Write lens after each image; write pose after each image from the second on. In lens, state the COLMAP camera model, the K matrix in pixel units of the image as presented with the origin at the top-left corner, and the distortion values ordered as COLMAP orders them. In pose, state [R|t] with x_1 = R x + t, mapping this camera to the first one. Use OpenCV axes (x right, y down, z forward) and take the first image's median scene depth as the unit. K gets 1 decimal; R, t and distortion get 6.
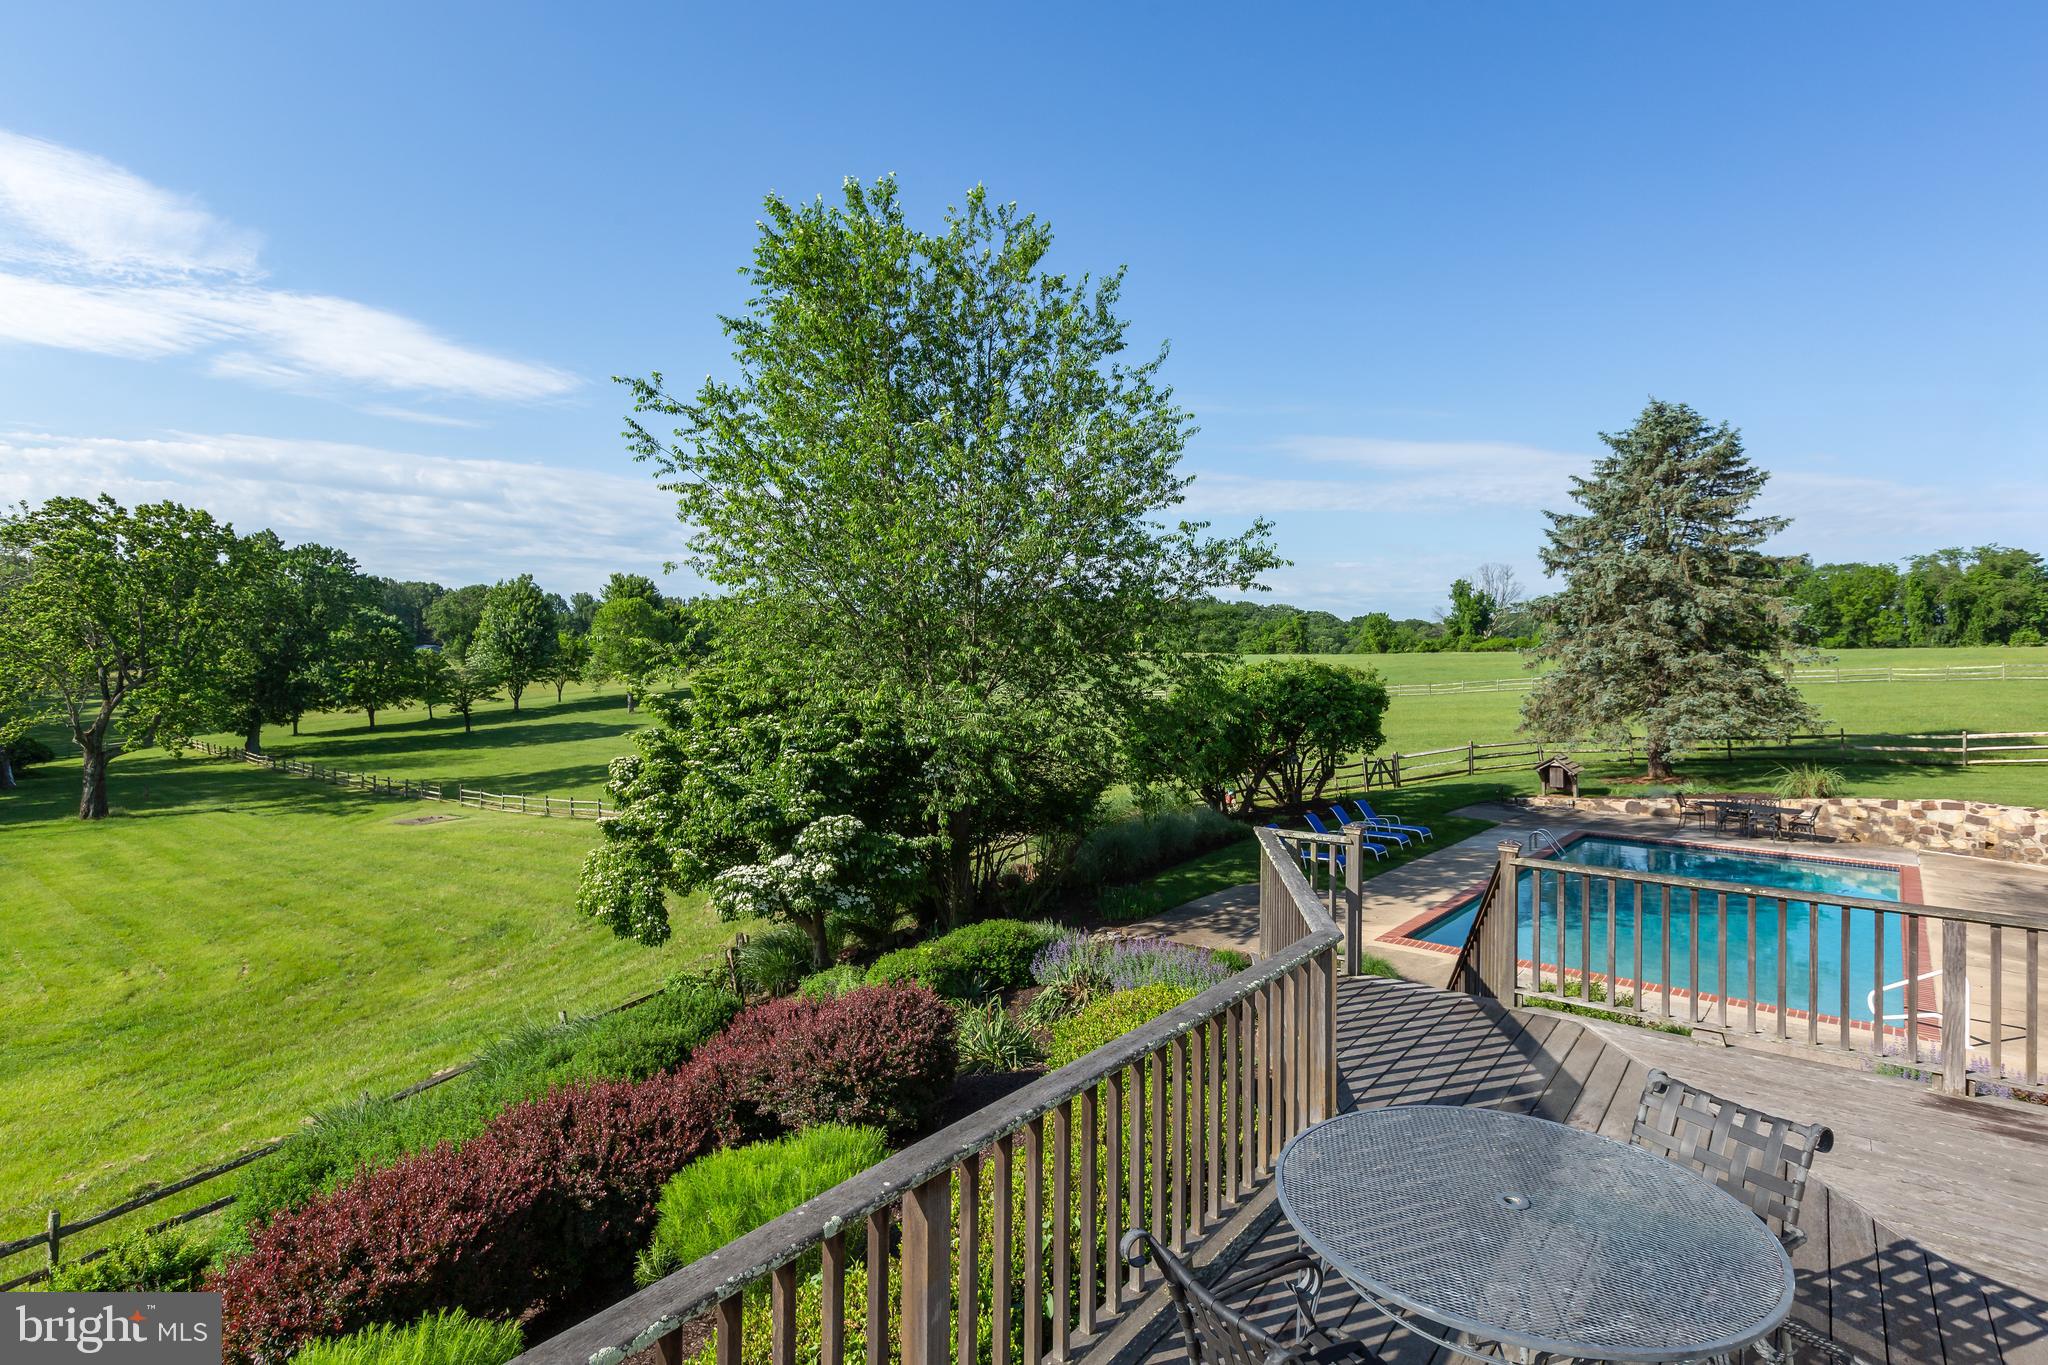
lens RADIAL K [[1037.9, 0, 1031.4], [0, 1037.9, 650.9], [0, 0, 1]] dist [-0.001080, -0.000878]
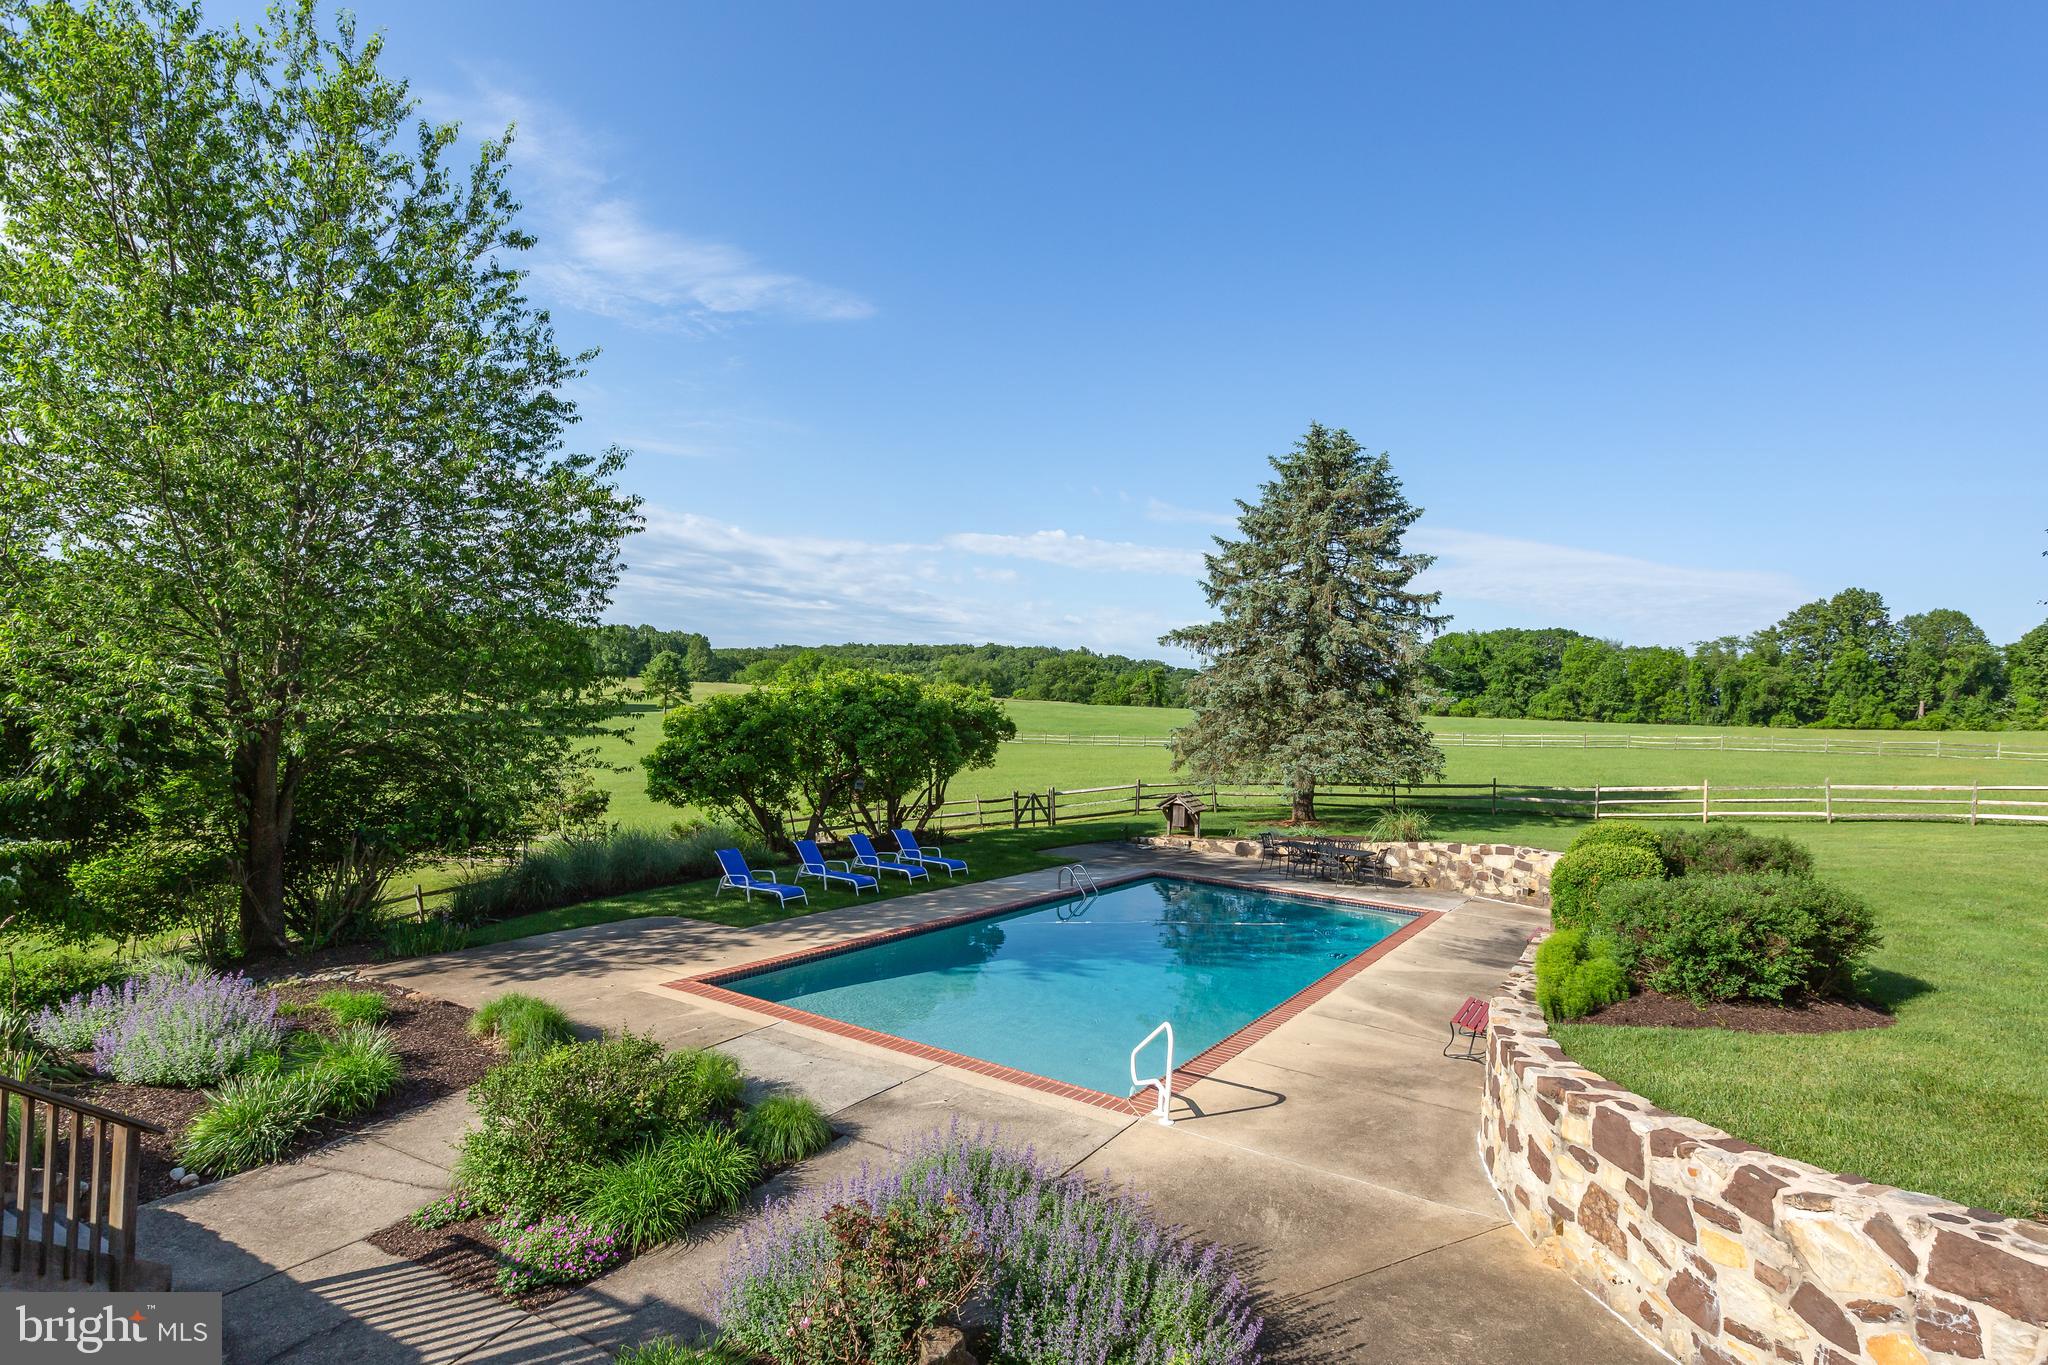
lens RADIAL K [[1038.0, 0, 1103.8], [0, 1038.0, 723.1], [0, 0, 1]] dist [-0.001341, 0.000182]
pose [[0.986705, 0.044199, 0.156395, 0.276326], [-0.047112, 0.998778, 0.014964, 0.026625], [-0.155542, -0.022133, 0.987581, 0.089319]]
